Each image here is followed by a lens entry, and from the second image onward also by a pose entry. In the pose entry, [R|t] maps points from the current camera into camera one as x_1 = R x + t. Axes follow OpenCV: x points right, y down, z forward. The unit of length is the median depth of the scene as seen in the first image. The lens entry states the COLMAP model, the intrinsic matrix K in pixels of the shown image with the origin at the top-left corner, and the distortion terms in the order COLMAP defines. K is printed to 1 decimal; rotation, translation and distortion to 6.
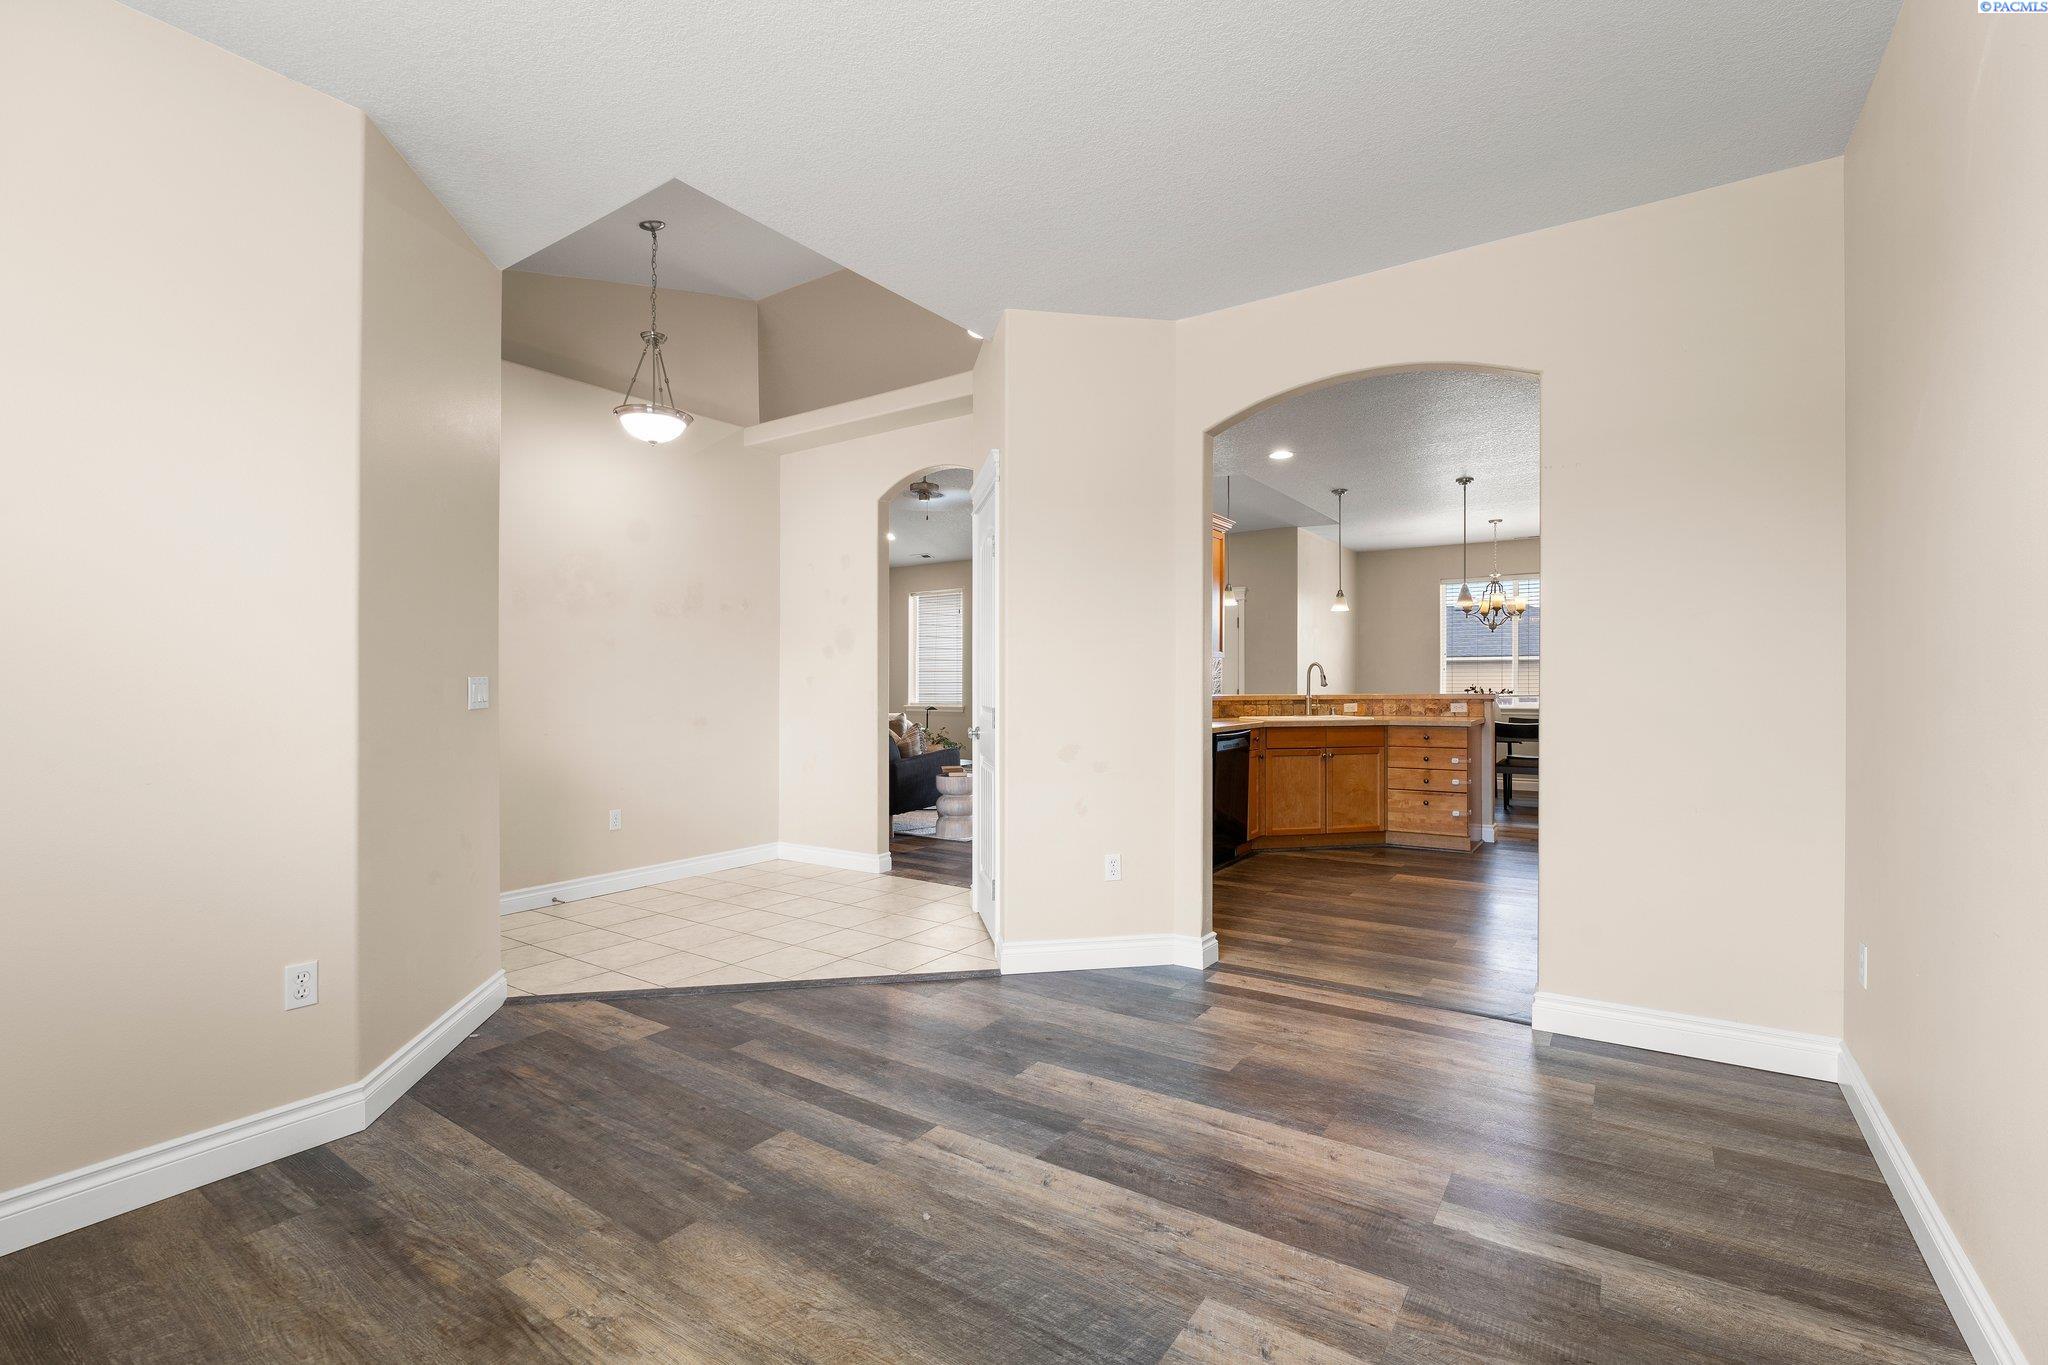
lens RADIAL K [[897.1, 0, 1024.0], [0, 897.1, 682.5], [0, 0, 1]] dist [0.000447, -0.000082]
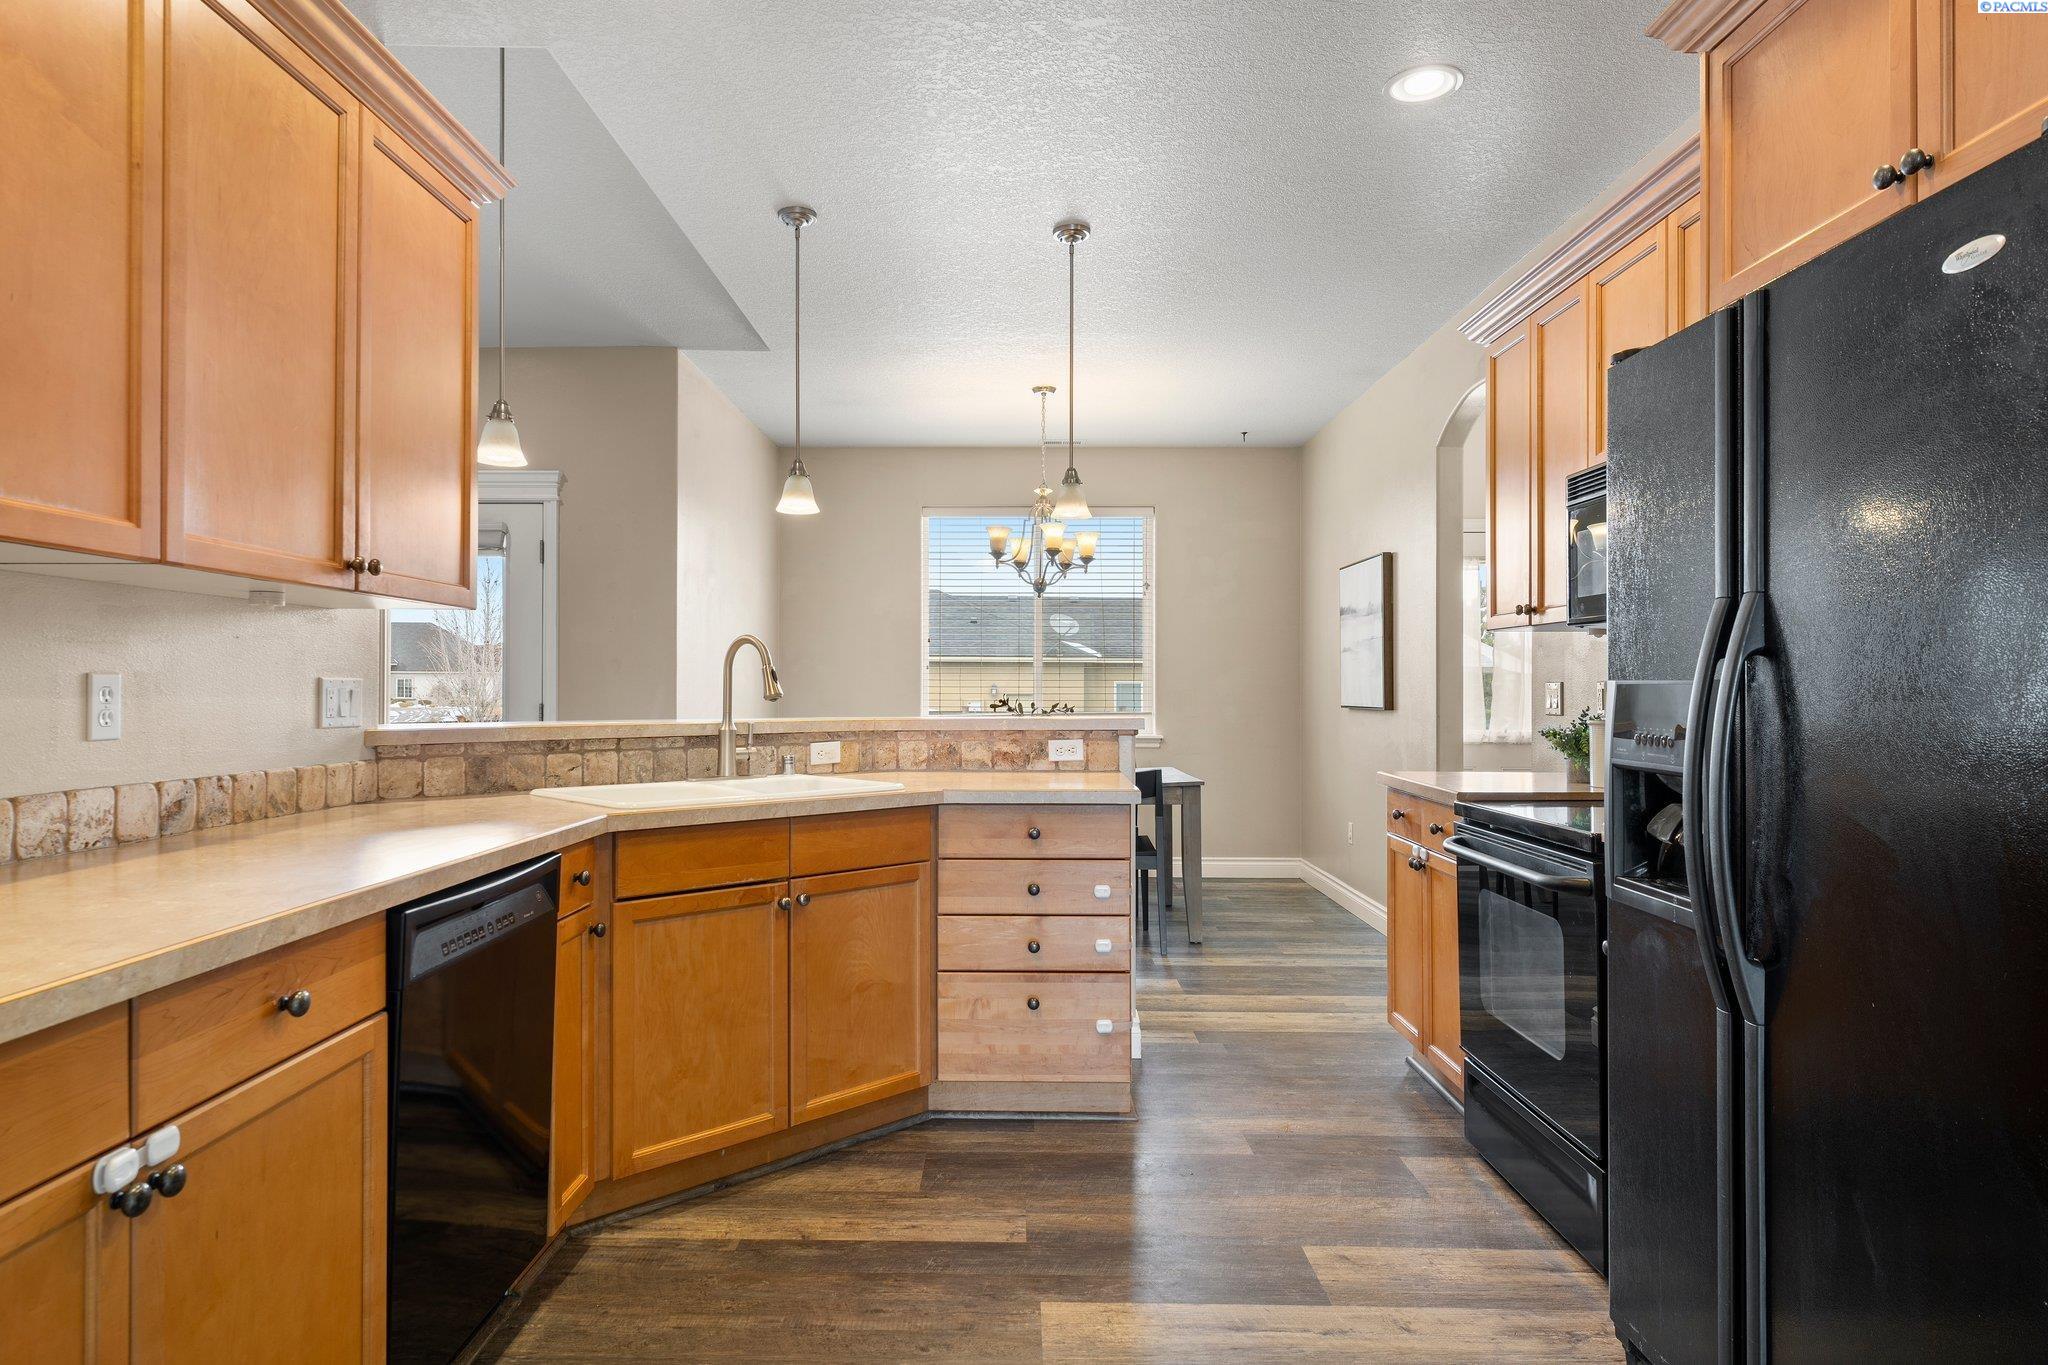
lens RADIAL K [[1268.1, 0, 1024.0], [0, 1268.1, 682.5], [0, 0, 1]] dist [0.003074, 0.000630]
pose [[0.831883, 0.006184, 0.554917, 0.137132], [-0.002420, 0.999969, -0.007517, 0.000472], [-0.554946, 0.004910, 0.831872, 0.530537]]
